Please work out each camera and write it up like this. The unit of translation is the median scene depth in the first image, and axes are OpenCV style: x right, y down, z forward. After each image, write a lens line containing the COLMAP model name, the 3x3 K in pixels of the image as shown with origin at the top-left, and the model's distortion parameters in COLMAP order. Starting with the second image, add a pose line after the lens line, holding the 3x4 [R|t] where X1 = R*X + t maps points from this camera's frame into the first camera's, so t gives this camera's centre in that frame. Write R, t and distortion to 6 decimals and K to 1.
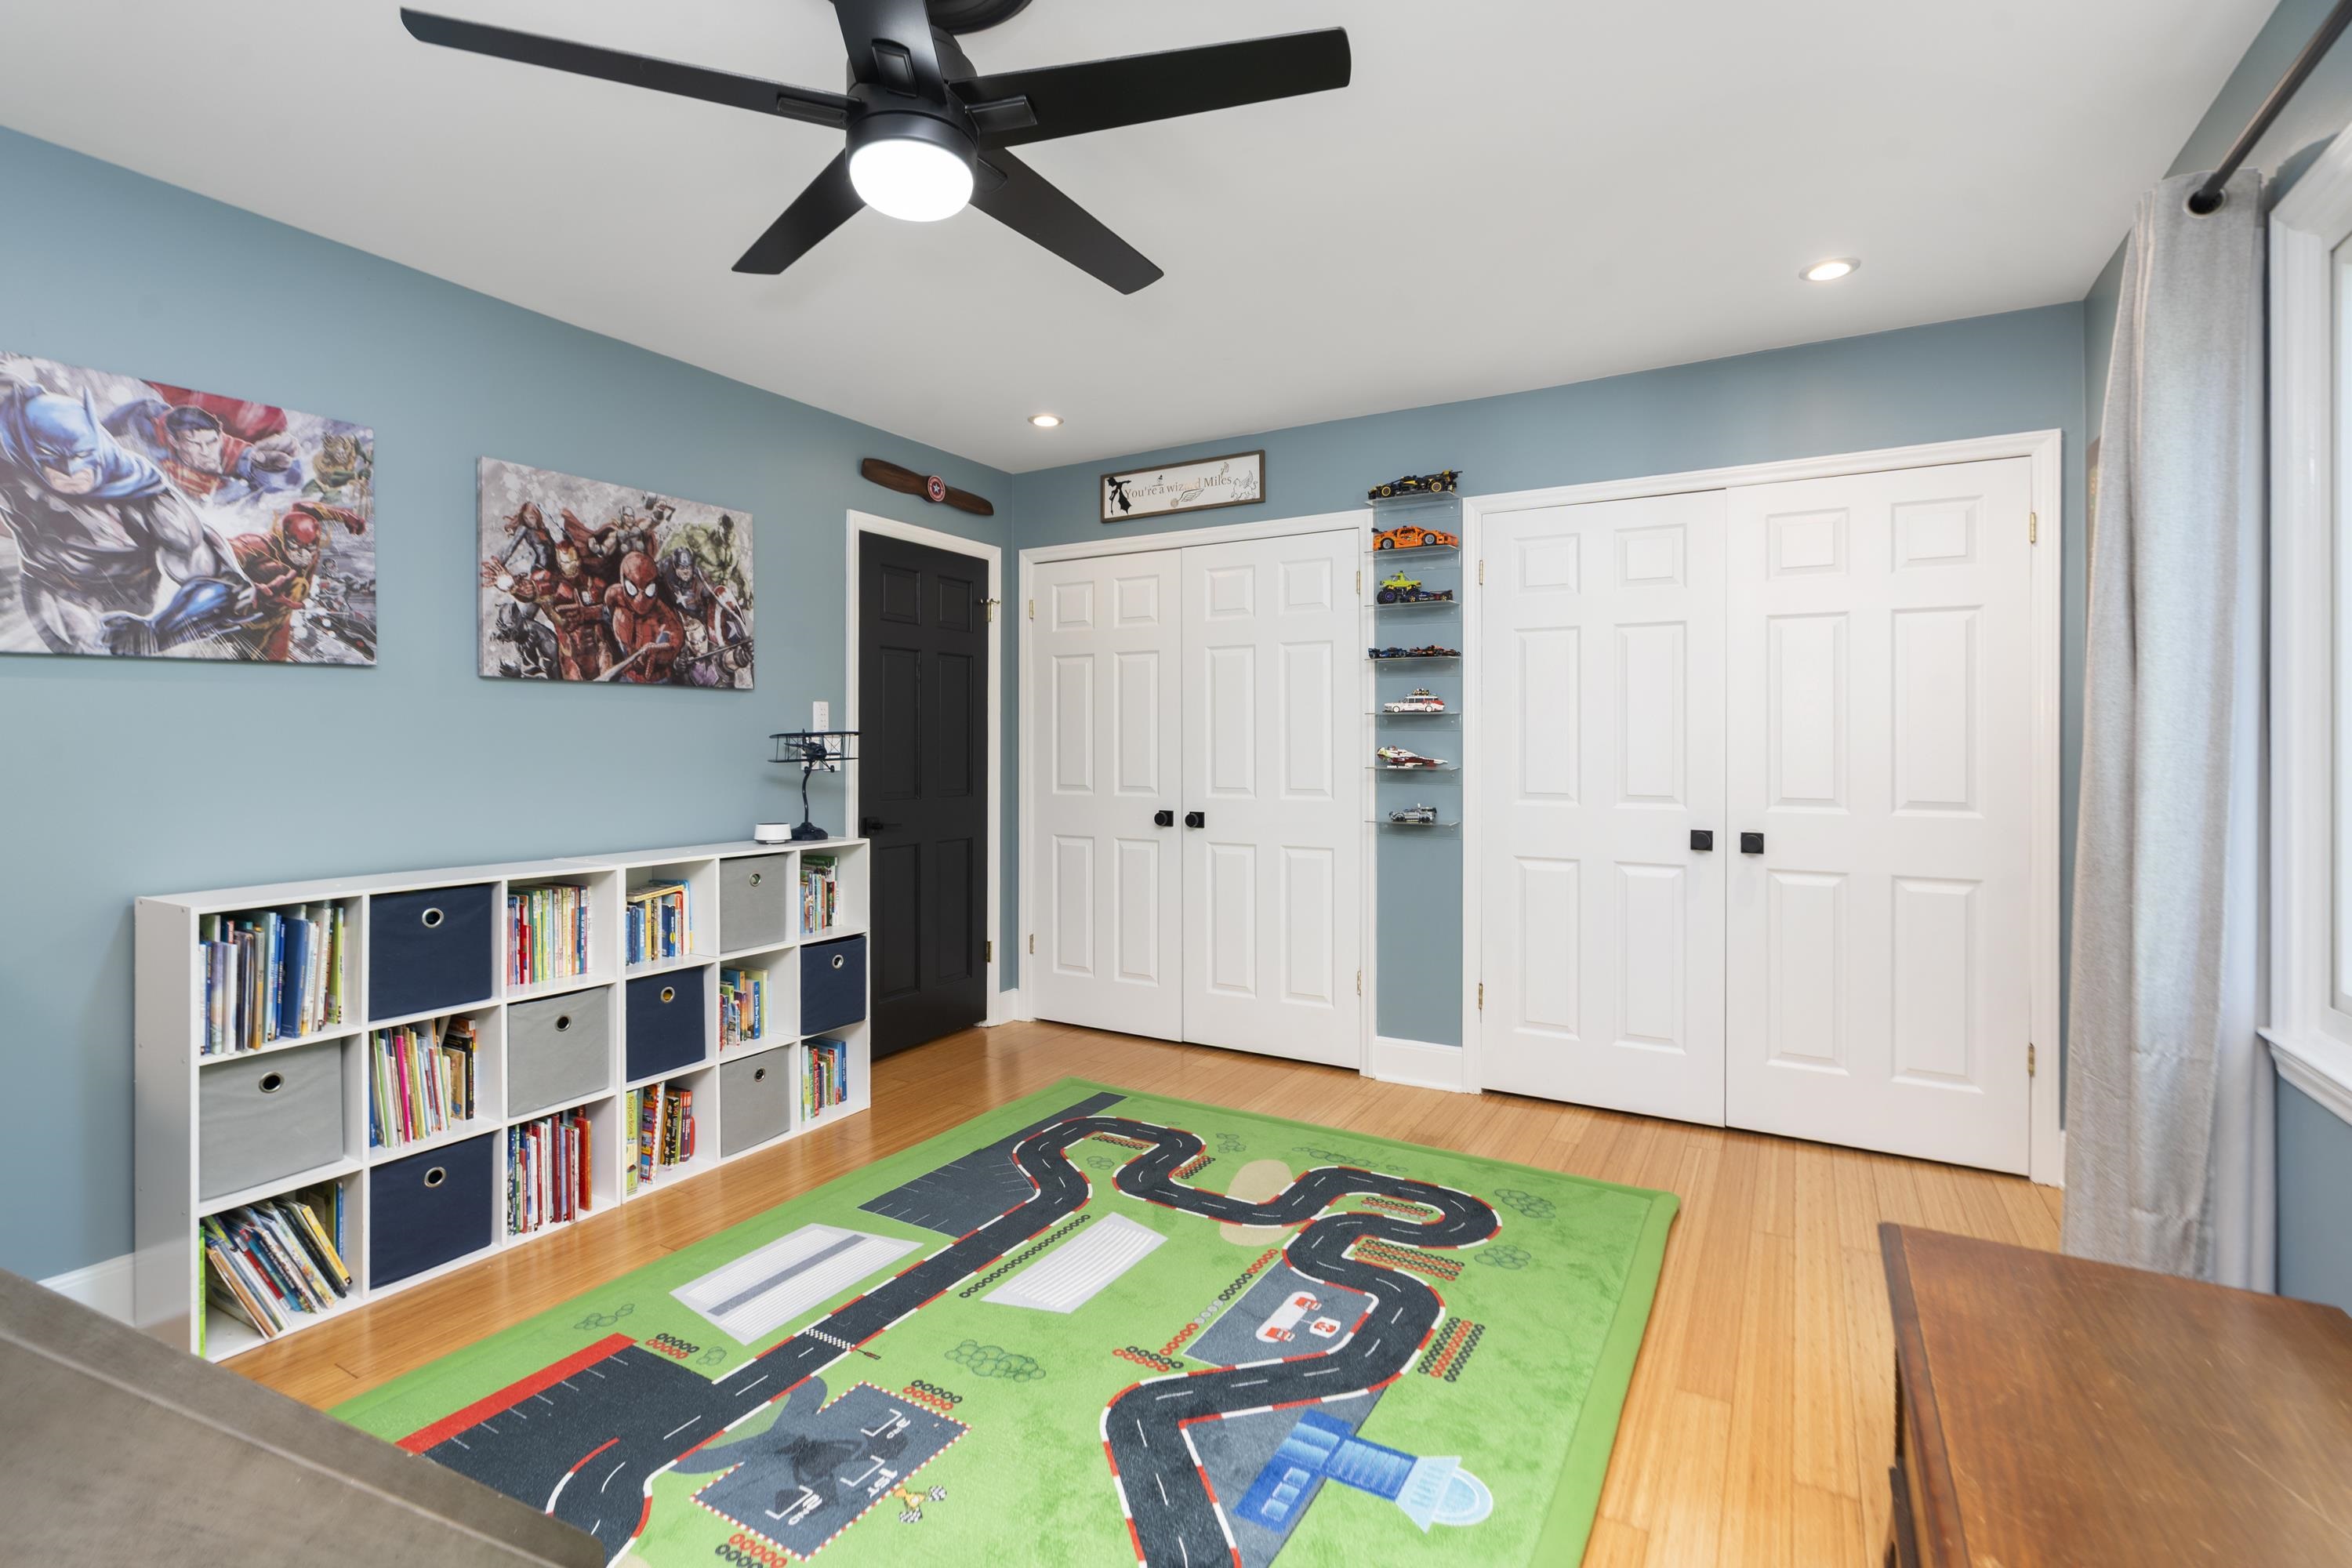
lens RADIAL K [[1073.8, 0, 1174.3], [0, 1073.8, 764.2], [0, 0, 1]] dist [0.002379, 0.002618]
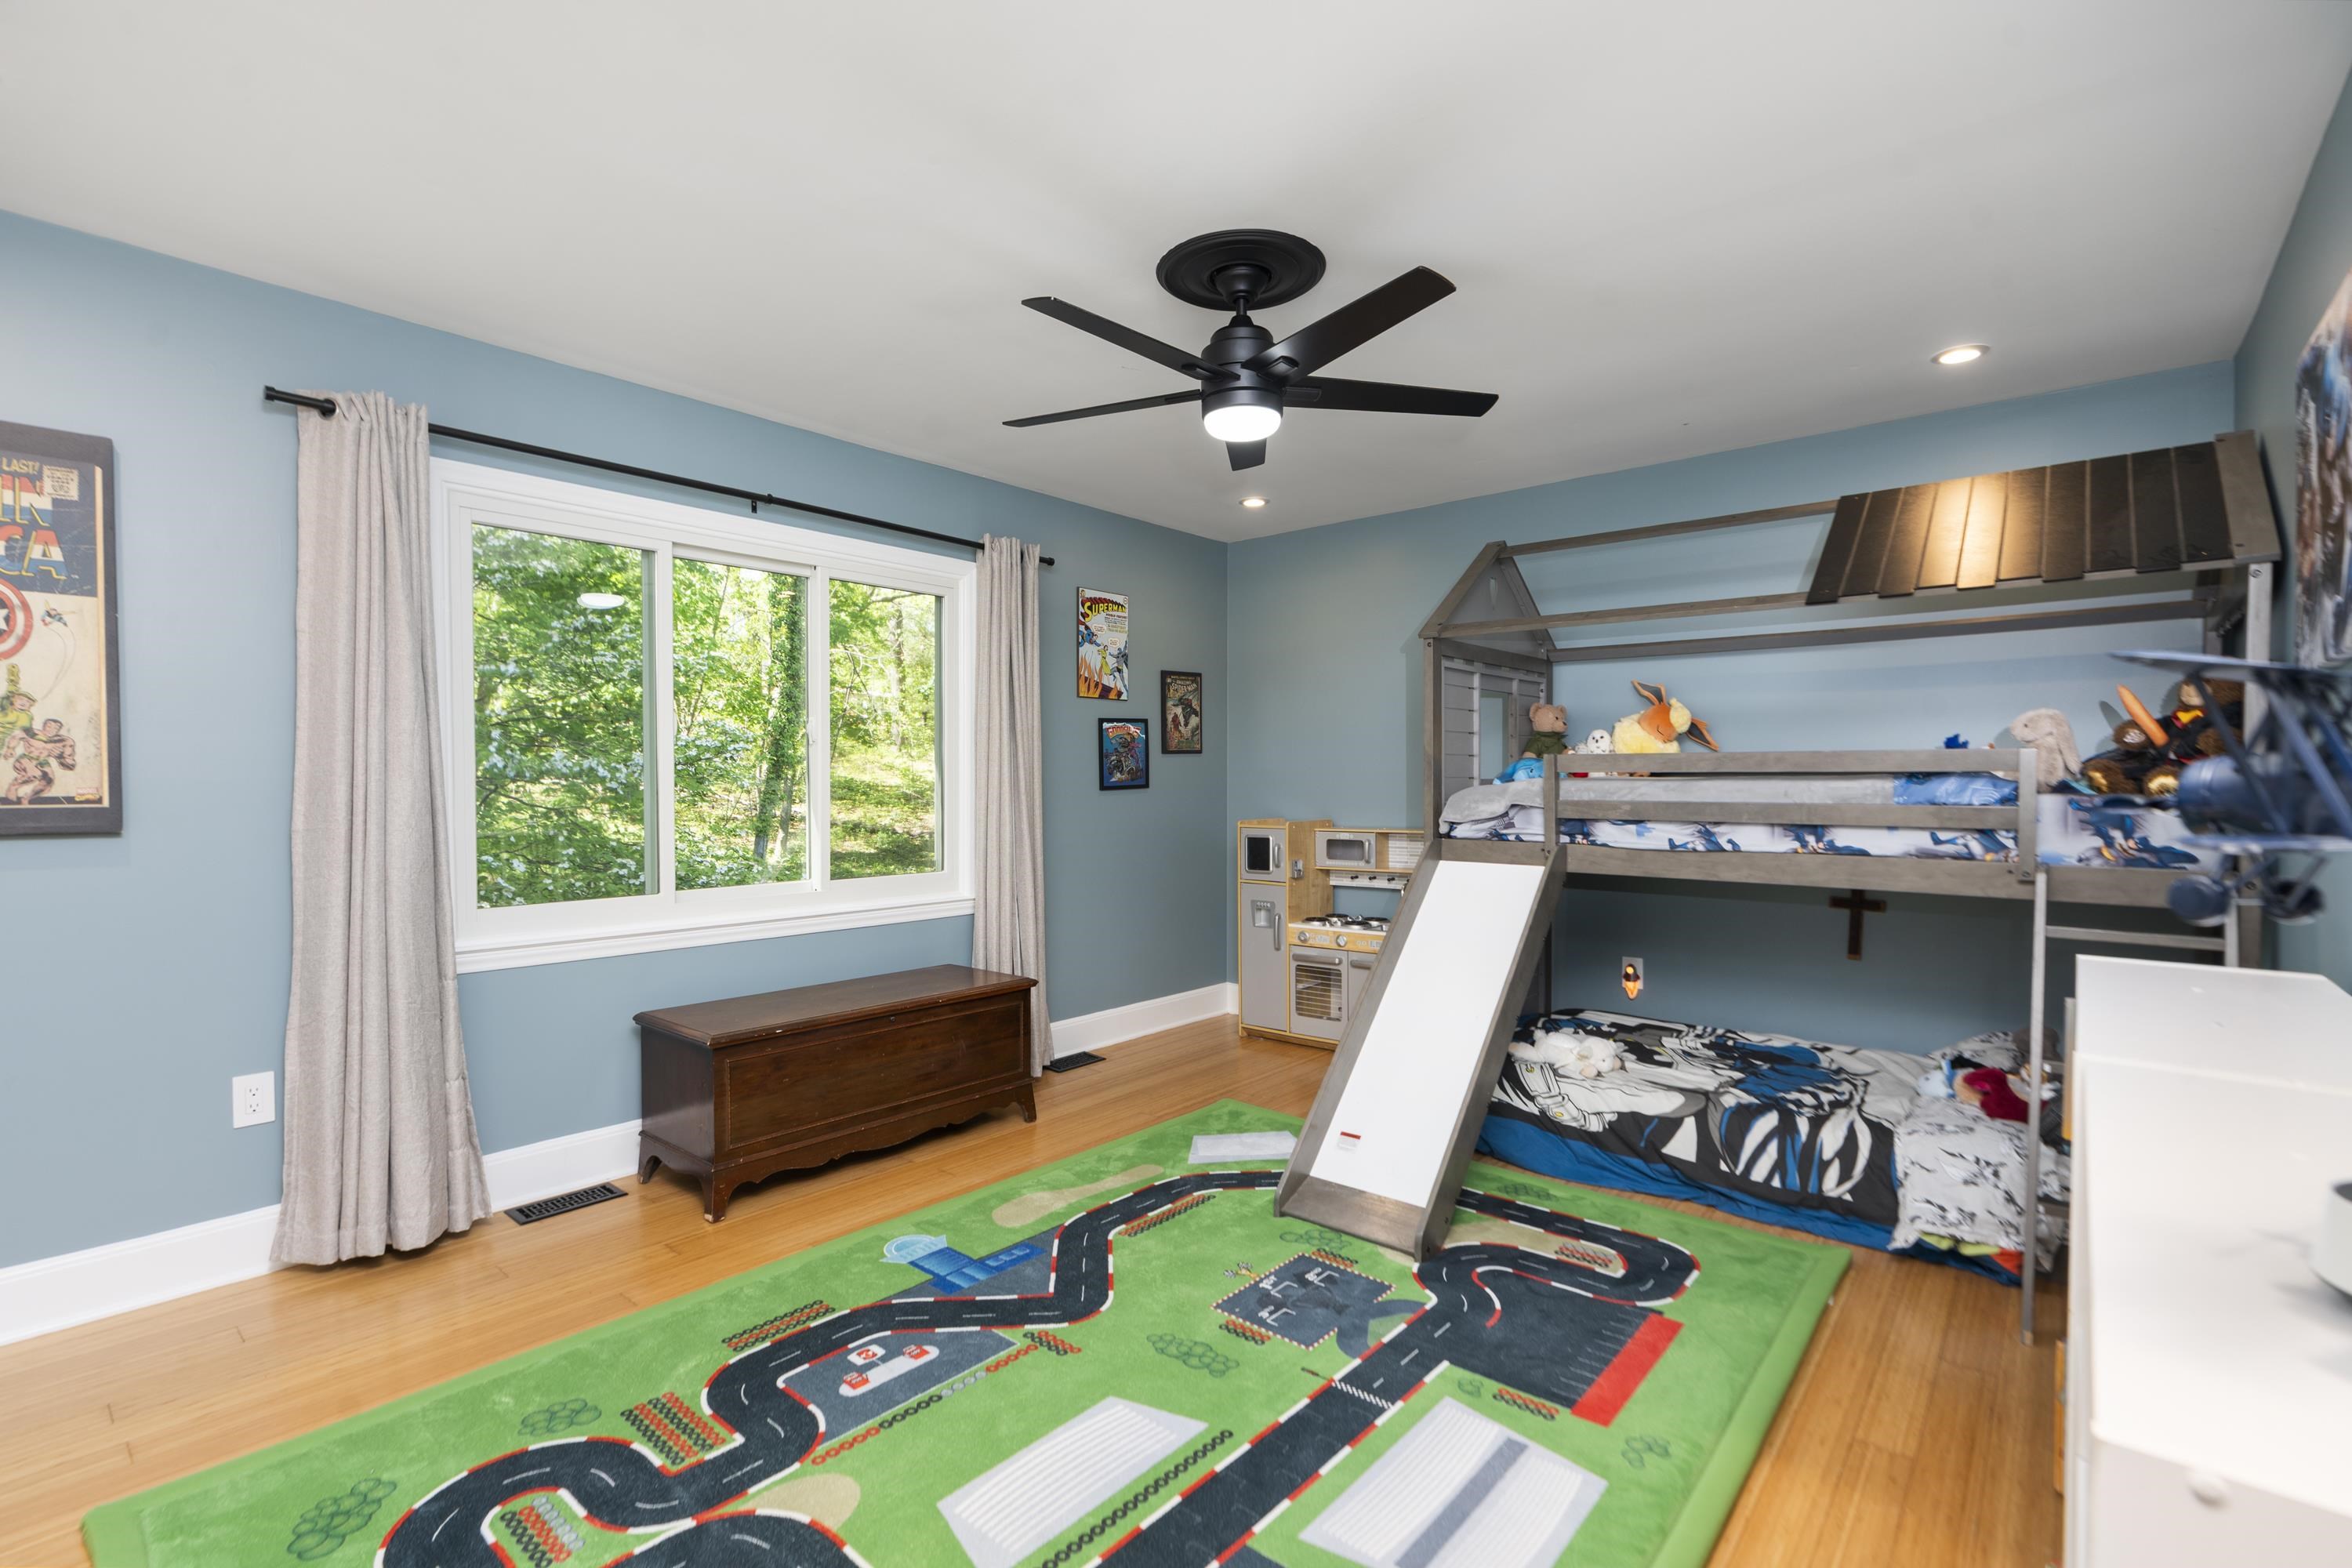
lens RADIAL K [[1073.8, 0, 1177.9], [0, 1073.8, 783.3], [0, 0, 1]] dist [0.002379, 0.002618]
pose [[-0.983441, 0.001389, 0.181222, -0.334604], [0.005256, 0.999769, 0.020858, -0.029399], [-0.181151, 0.021465, -0.983221, 1.963213]]
